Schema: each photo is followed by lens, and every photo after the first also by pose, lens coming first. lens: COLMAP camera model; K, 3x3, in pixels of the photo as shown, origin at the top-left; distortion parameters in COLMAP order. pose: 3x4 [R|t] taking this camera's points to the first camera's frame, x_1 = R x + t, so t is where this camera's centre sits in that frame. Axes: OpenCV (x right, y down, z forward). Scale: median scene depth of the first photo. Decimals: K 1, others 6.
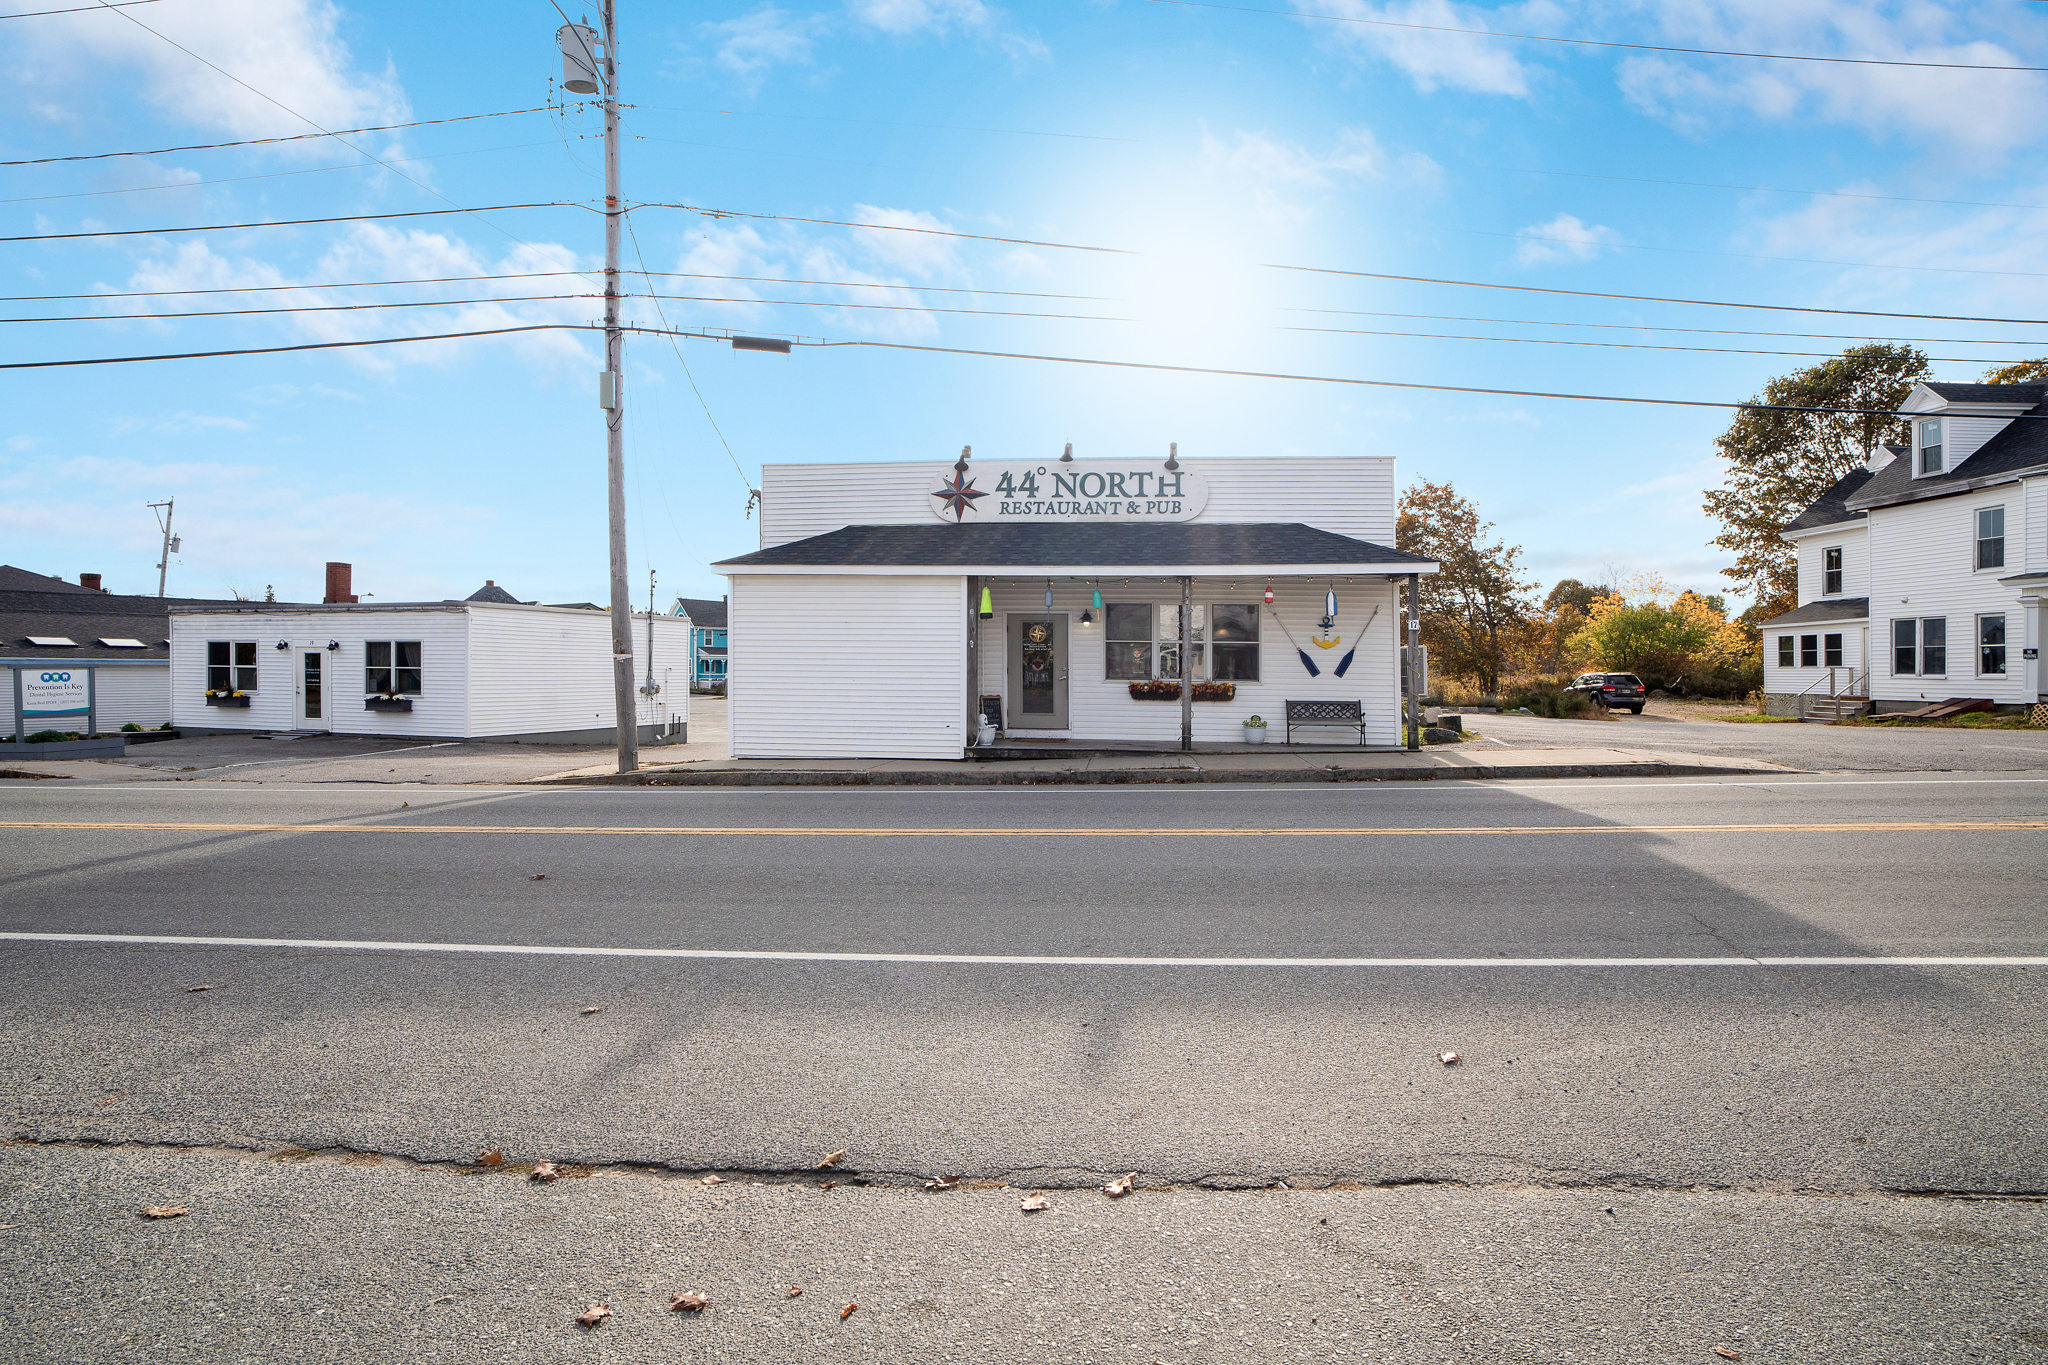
lens RADIAL K [[1127.0, 0, 1003.3], [0, 1127.0, 675.0], [0, 0, 1]] dist [-0.018386, 0.000935]
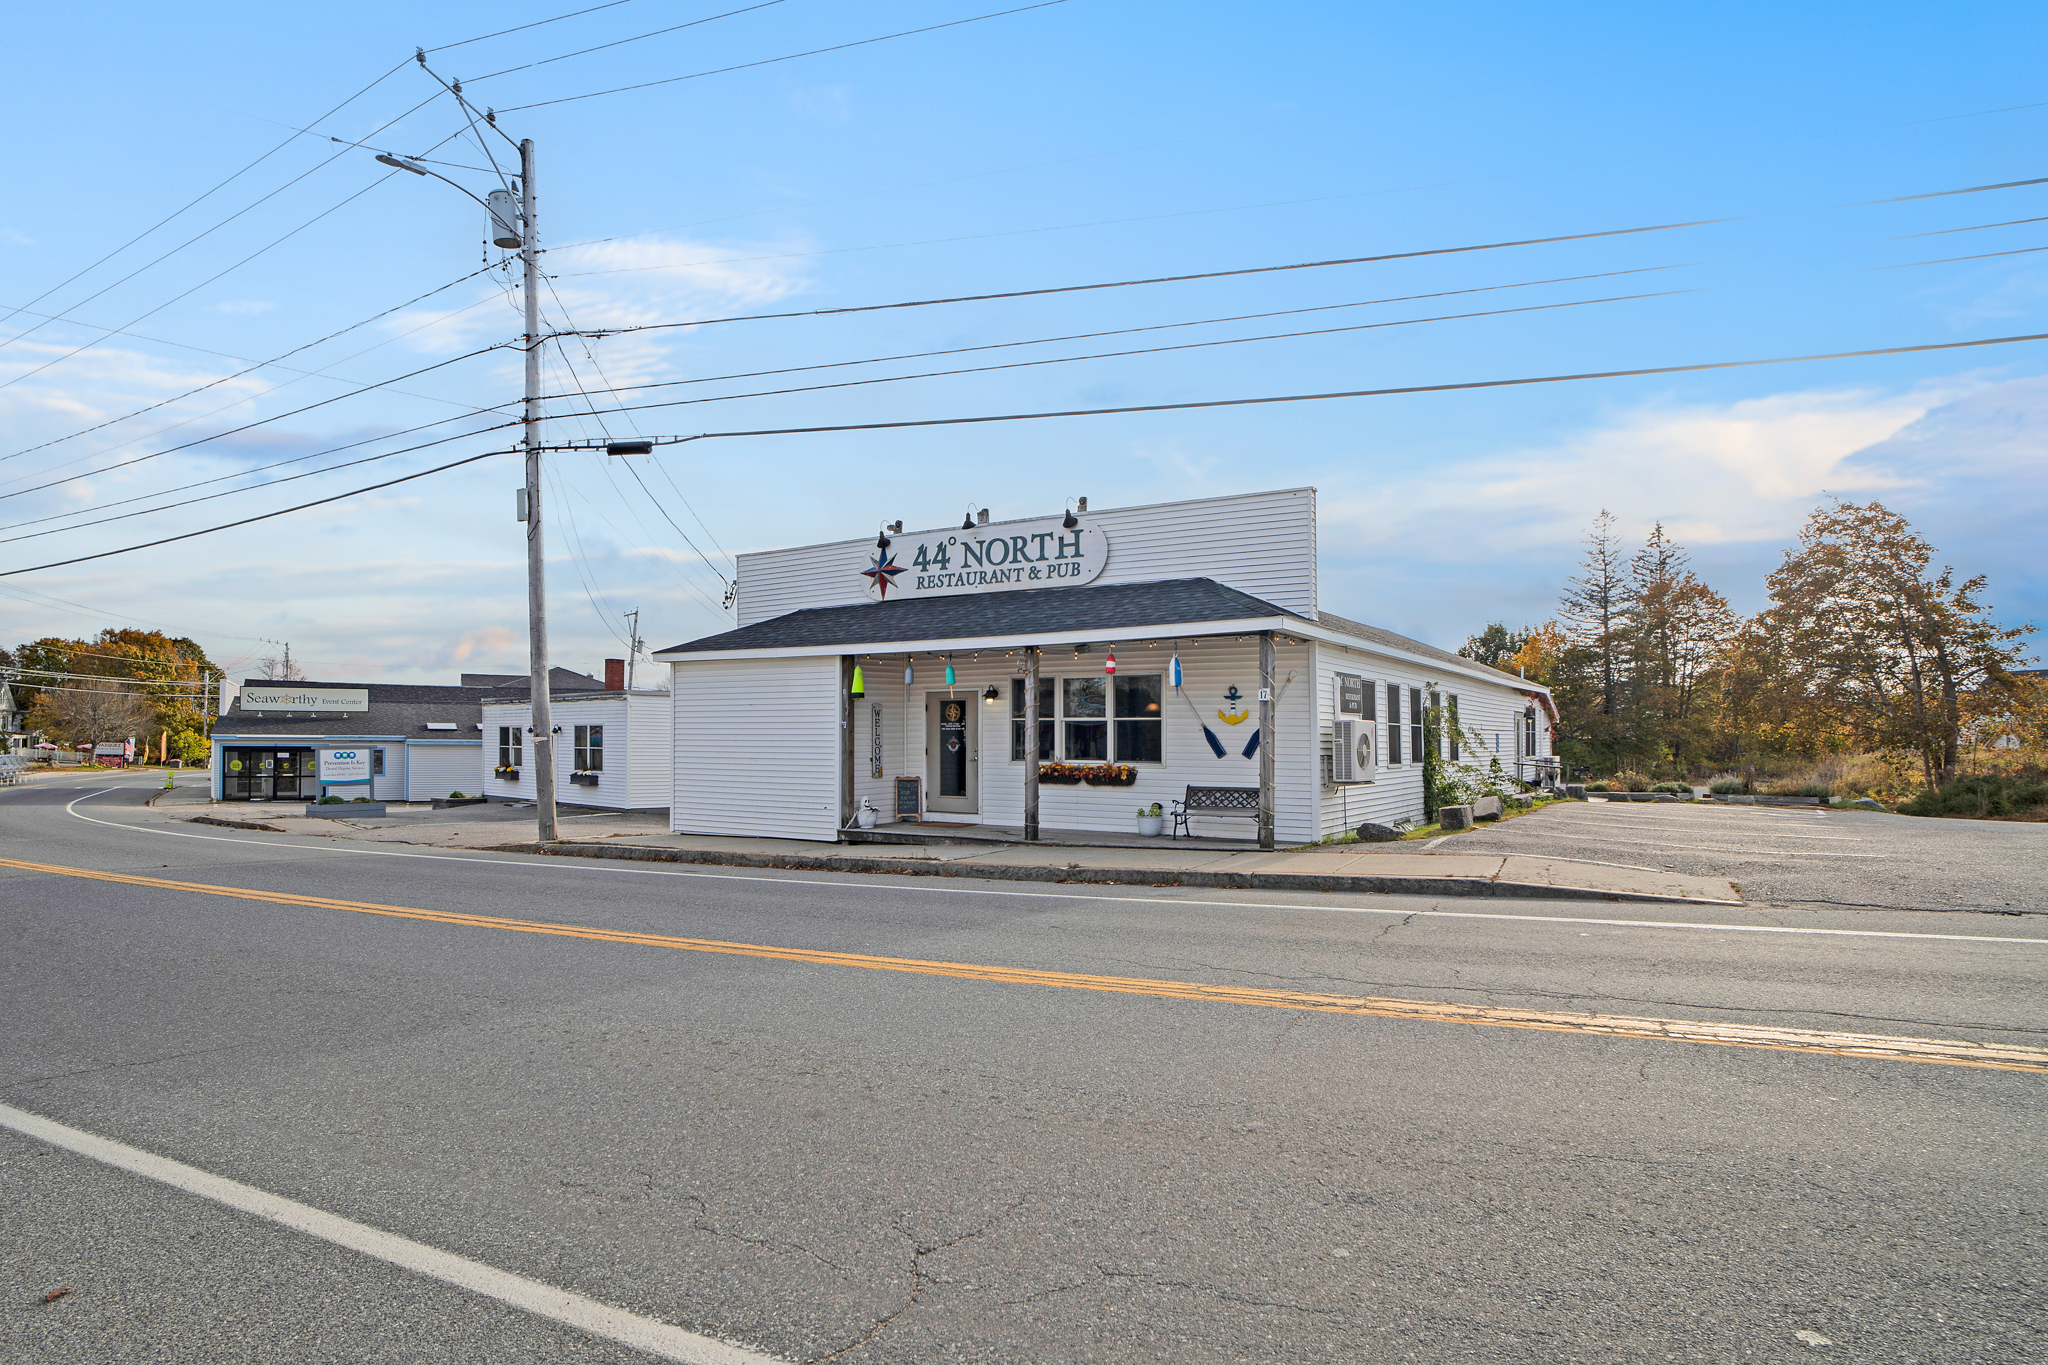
lens RADIAL K [[1144.3, 0, 980.5], [0, 1144.3, 736.2], [0, 0, 1]] dist [-0.004780, -0.000564]
pose [[0.893312, -0.006198, -0.449395, 0.492223], [0.000380, 0.999915, -0.013035, -0.003705], [0.449438, 0.011474, 0.893238, 0.150723]]
